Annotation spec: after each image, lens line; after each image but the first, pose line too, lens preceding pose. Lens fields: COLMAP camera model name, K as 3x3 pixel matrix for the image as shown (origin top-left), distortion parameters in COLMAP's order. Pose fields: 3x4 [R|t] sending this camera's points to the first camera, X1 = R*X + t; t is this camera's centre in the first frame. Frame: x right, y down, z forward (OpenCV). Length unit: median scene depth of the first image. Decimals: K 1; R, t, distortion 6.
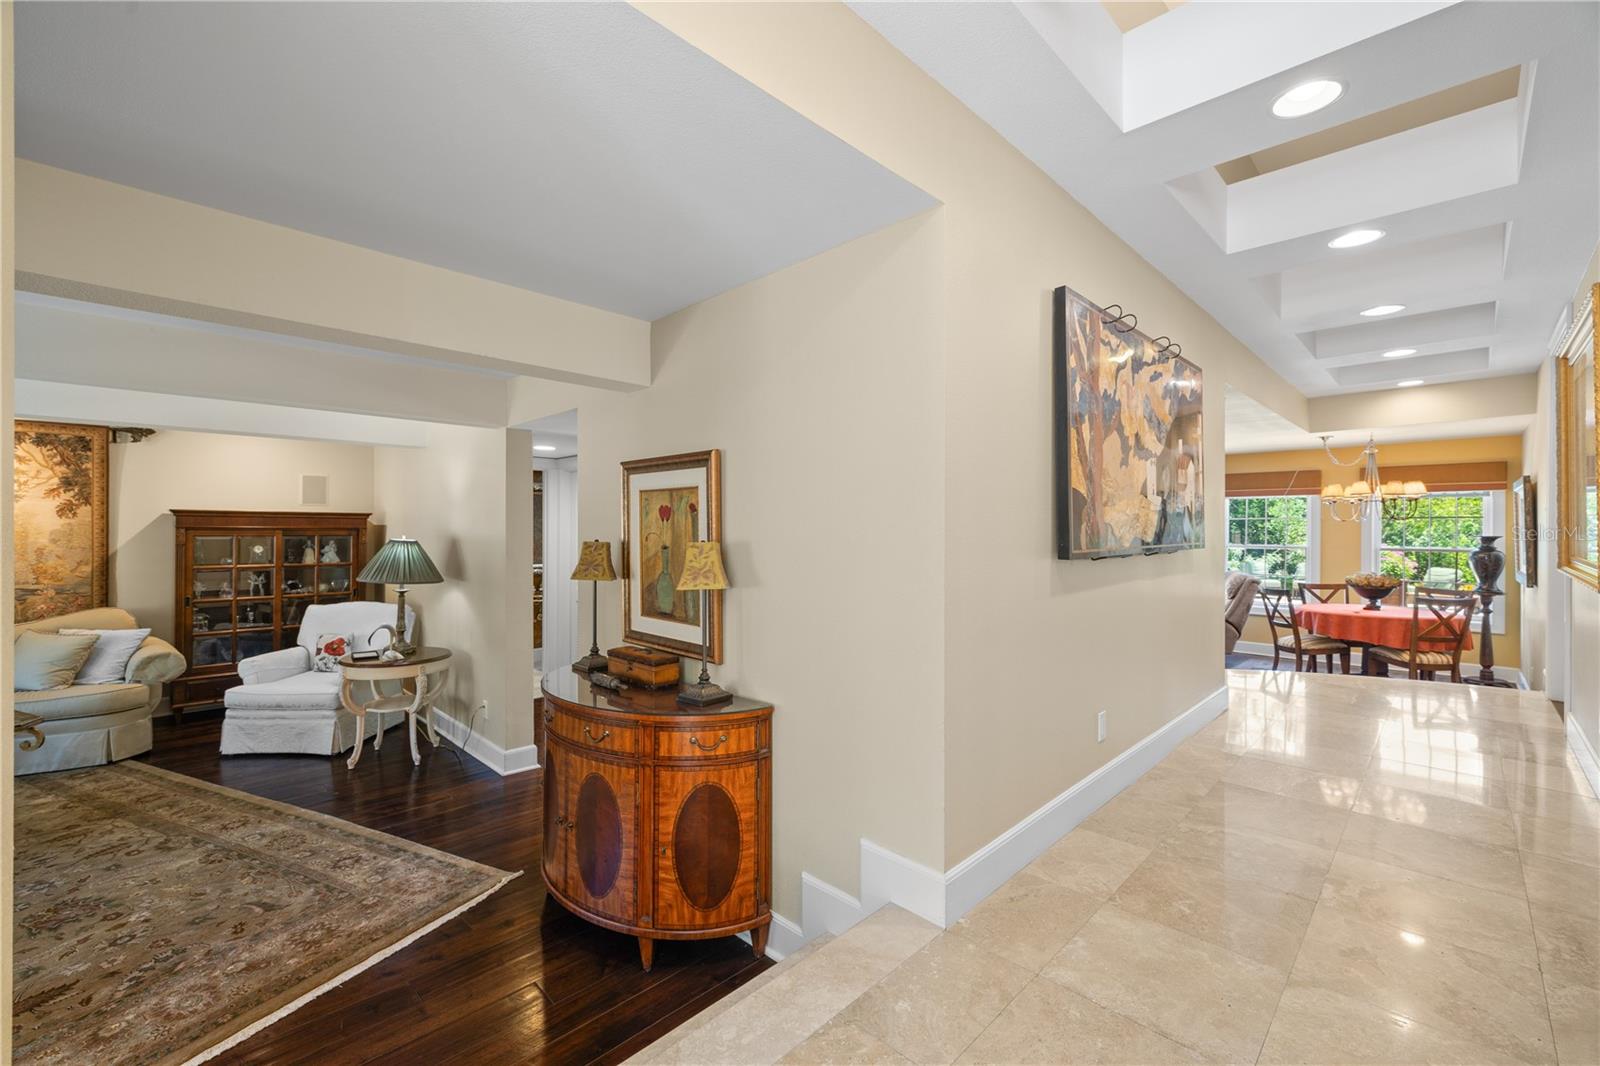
lens RADIAL K [[681.4, 0, 803.8], [0, 681.4, 526.3], [0, 0, 1]] dist [0.000906, 0.001332]
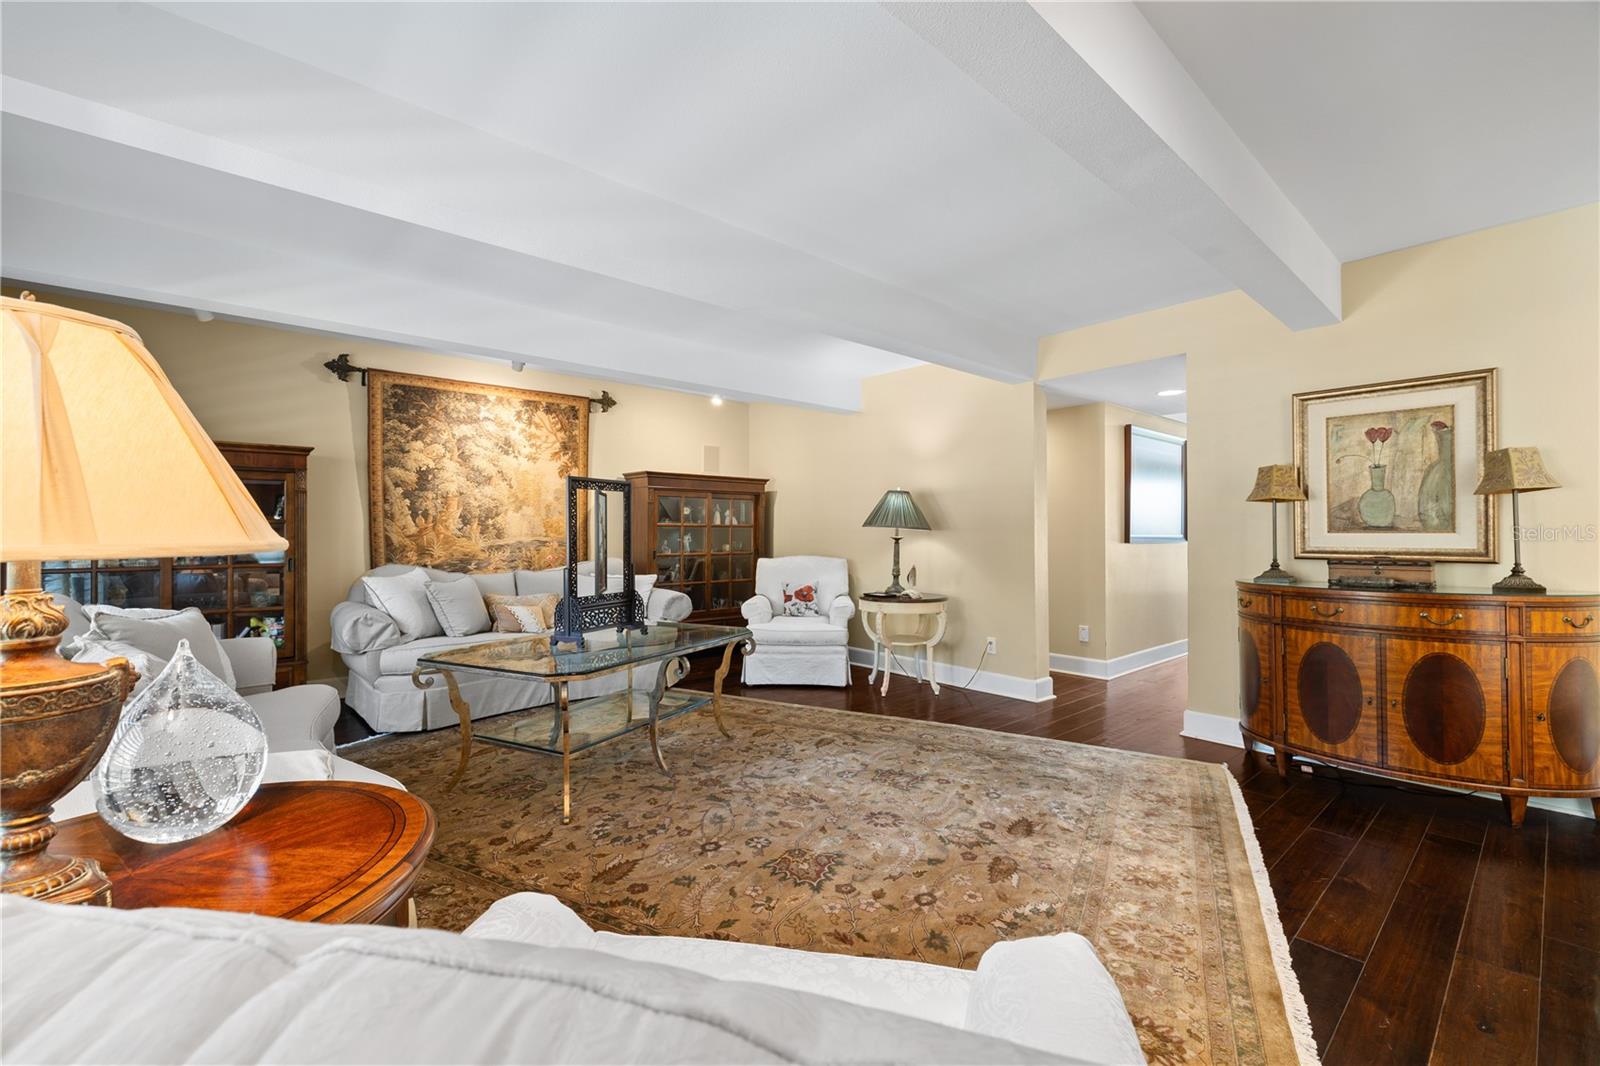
lens RADIAL K [[681.4, 0, 793.8], [0, 681.4, 530.8], [0, 0, 1]] dist [0.000906, 0.001332]
pose [[0.997742, -0.005214, -0.066954, -0.704624], [0.005069, 0.999984, -0.002347, 0.087708], [0.066965, 0.002002, 0.997753, -0.101862]]
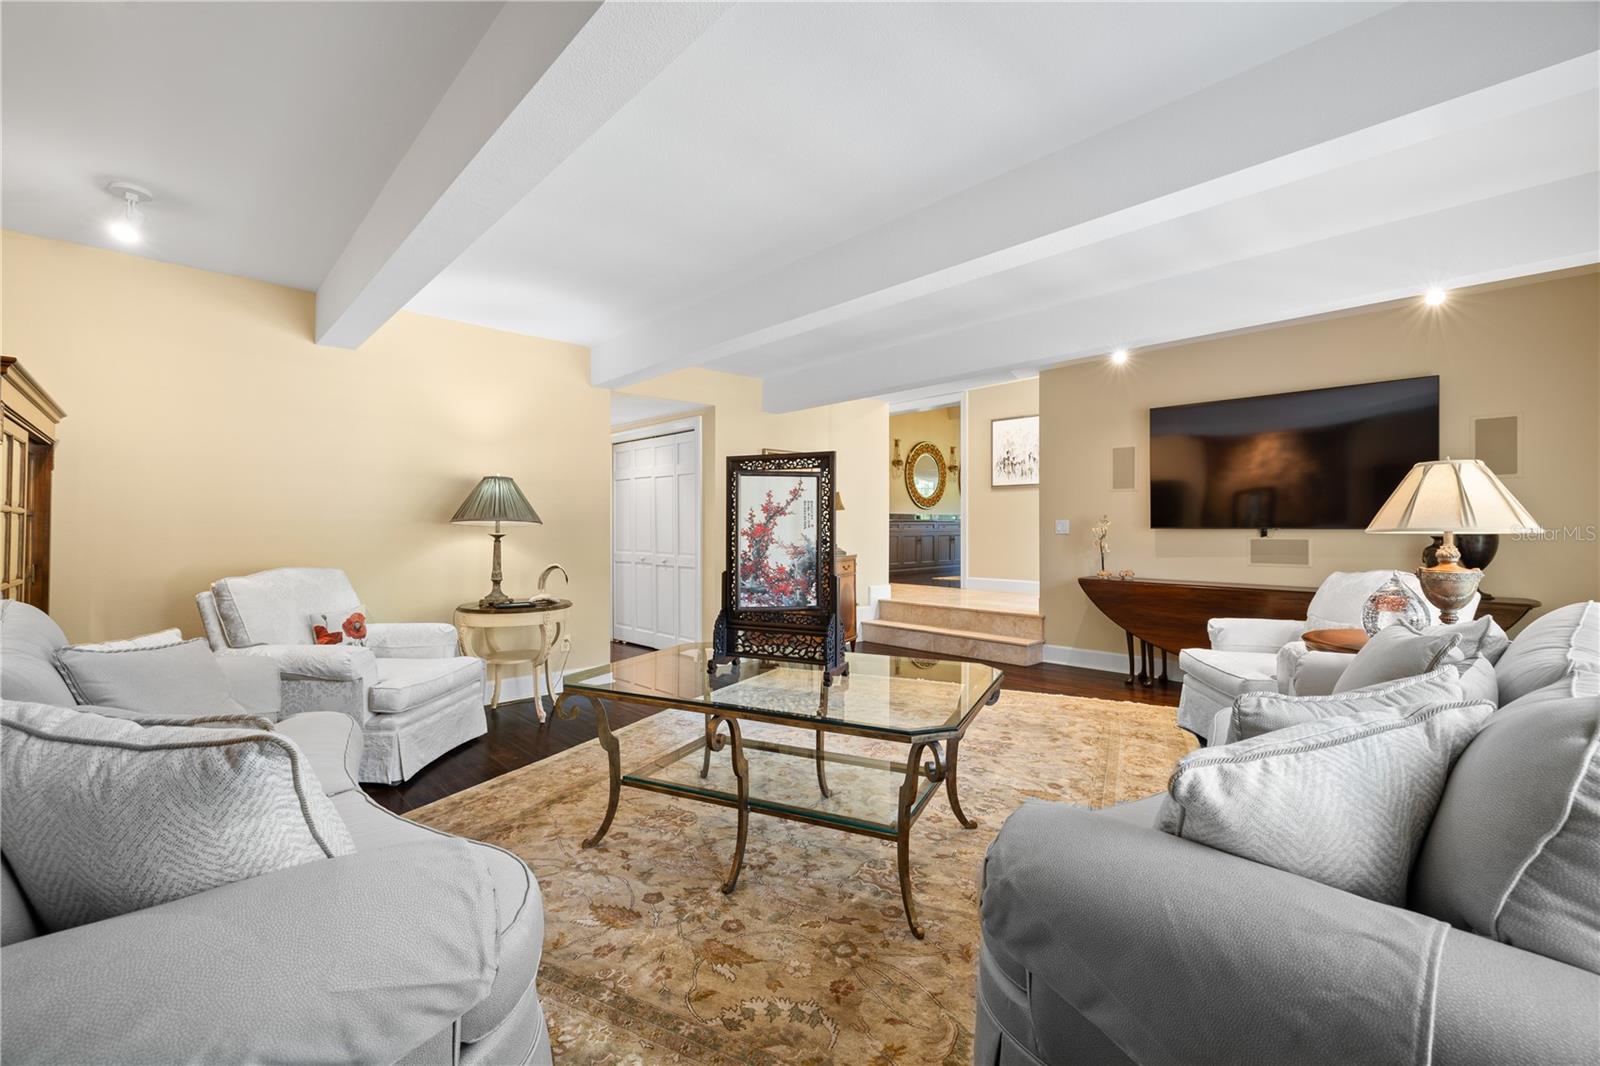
lens RADIAL K [[681.4, 0, 801.3], [0, 681.4, 526.4], [0, 0, 1]] dist [0.000906, 0.001332]
pose [[0.030388, 0.001476, 0.999537, -1.531993], [0.002533, 0.999996, -0.001554, 0.088668], [-0.999535, 0.002579, 0.030384, 0.611451]]
